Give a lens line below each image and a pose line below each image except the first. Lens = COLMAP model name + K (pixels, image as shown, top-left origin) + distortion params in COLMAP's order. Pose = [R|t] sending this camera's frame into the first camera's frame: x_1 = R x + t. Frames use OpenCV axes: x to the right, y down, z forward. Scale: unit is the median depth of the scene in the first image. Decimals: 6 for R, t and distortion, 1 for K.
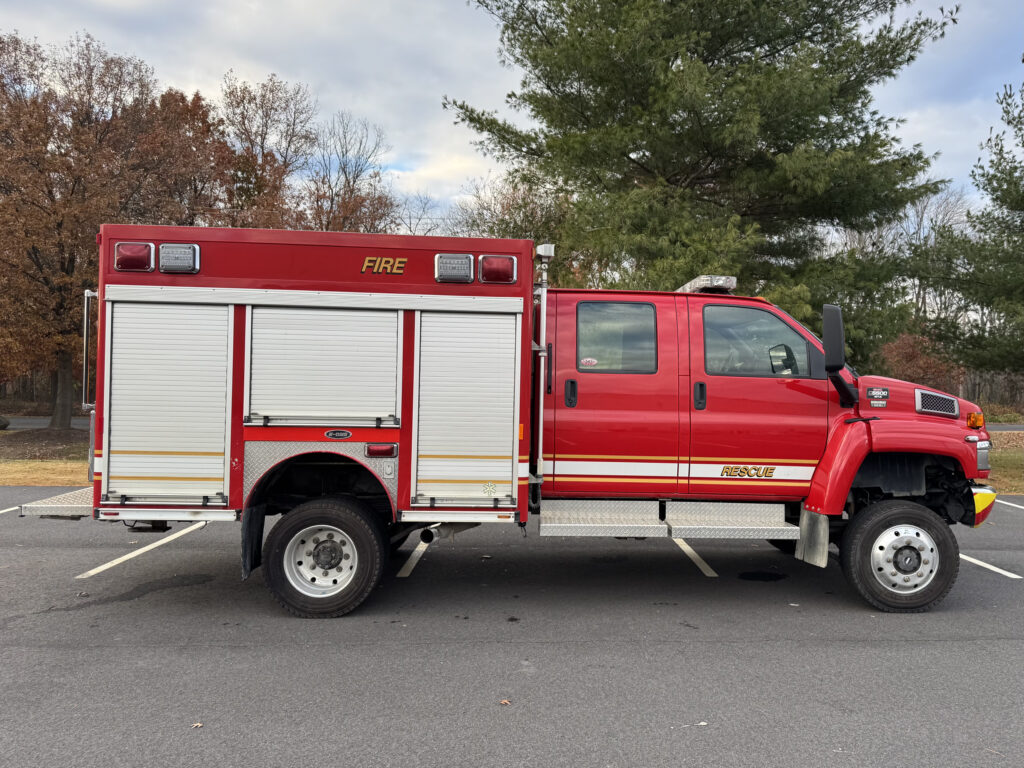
lens RADIAL K [[754.4, 0, 569.3], [0, 754.4, 382.9], [0, 0, 1]] dist [0.052705, -0.051175]
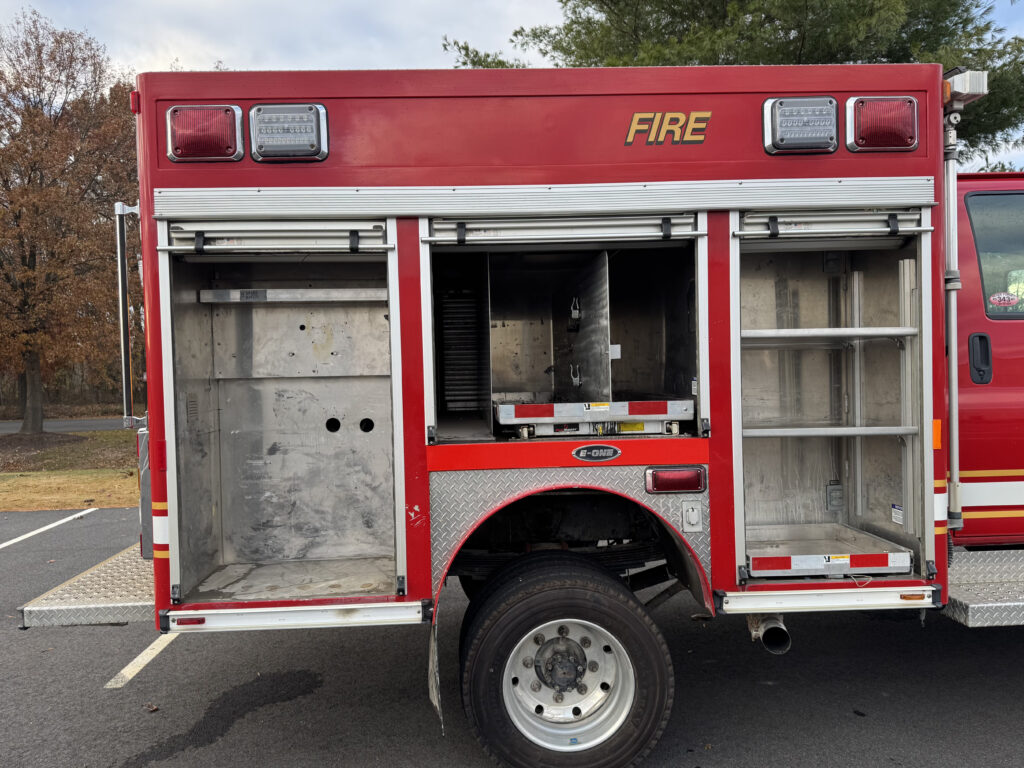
lens RADIAL K [[754.4, 0, 513.2], [0, 754.4, 385.1], [0, 0, 1]] dist [0.052705, -0.051175]
pose [[0.998752, -0.045853, -0.019790, -0.333285], [0.046429, 0.998480, 0.029684, 0.001946], [0.018399, -0.030566, 0.999363, 0.445716]]
